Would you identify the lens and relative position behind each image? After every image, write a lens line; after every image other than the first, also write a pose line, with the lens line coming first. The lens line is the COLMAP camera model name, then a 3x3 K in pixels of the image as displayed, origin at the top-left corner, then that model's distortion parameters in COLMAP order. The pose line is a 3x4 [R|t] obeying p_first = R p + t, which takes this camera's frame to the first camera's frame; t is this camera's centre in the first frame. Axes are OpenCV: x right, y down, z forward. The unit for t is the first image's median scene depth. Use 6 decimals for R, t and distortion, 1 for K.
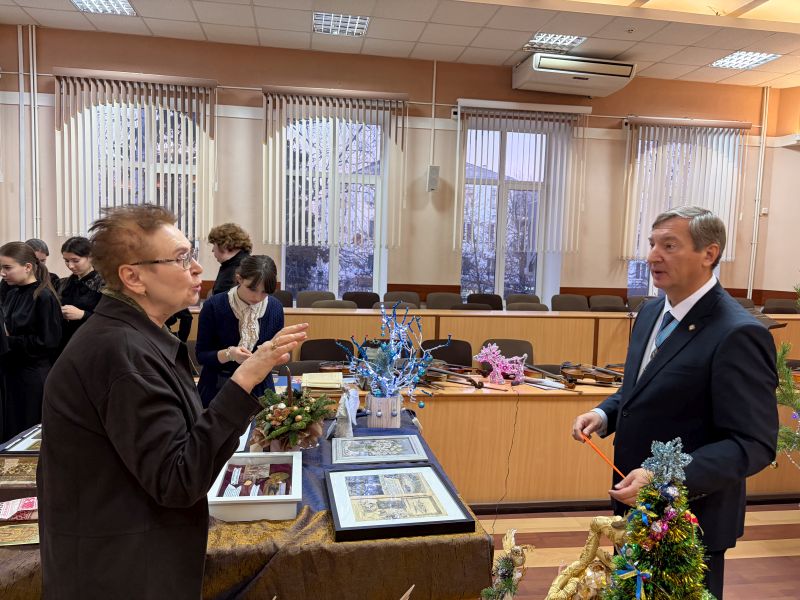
lens RADIAL K [[604.2, 0, 399.2], [0, 604.2, 302.8], [0, 0, 1]] dist [0.012872, -0.001386]
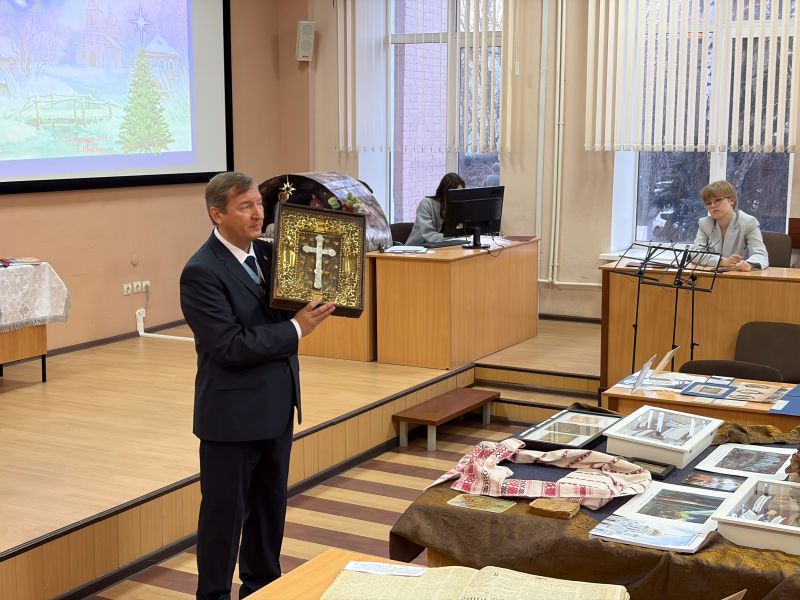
lens RADIAL K [[1228.1, 0, 399.2], [0, 1228.1, 304.0], [0, 0, 1]] dist [0.142693, 0.000000]
pose [[0.790835, 0.066004, -0.608460, 0.358410], [-0.025873, 0.996884, 0.074512, -0.104446], [0.611482, -0.043184, 0.790079, -0.647559]]
